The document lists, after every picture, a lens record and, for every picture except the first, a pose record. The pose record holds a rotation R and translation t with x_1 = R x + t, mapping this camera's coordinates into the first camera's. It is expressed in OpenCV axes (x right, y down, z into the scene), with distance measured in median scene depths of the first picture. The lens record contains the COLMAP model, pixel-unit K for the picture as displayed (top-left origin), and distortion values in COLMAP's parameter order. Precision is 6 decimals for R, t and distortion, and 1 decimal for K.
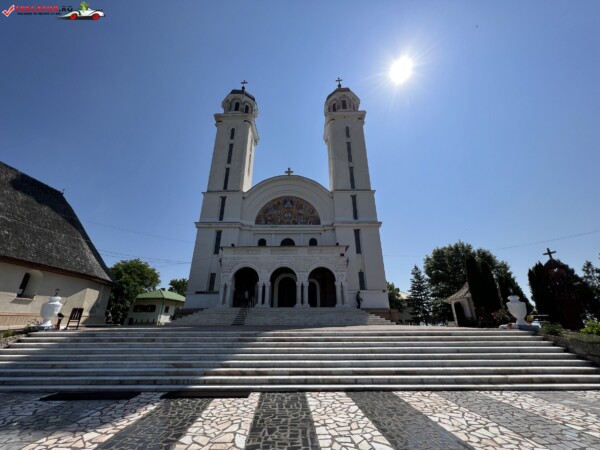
lens RADIAL K [[241.9, 0, 299.6], [0, 241.9, 228.2], [0, 0, 1]] dist [-0.001252, 0.000013]
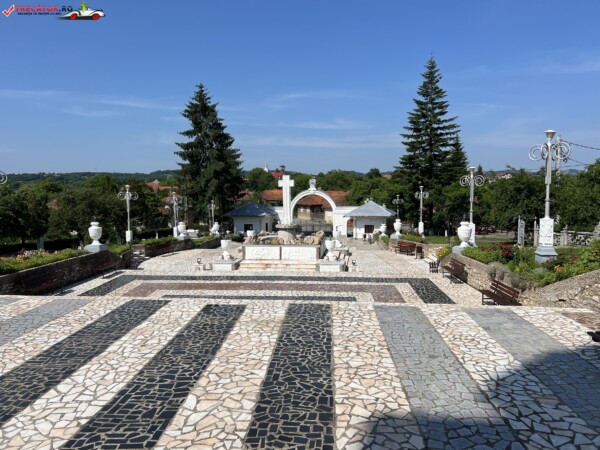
lens RADIAL K [[454.2, 0, 302.0], [0, 454.2, 223.0], [0, 0, 1]] dist [0.047600, -0.050262]
pose [[-0.994772, 0.001667, 0.102103, -0.788102], [-0.028674, 0.955081, -0.294956, 0.675772], [-0.098008, -0.296341, -0.950040, 2.621450]]
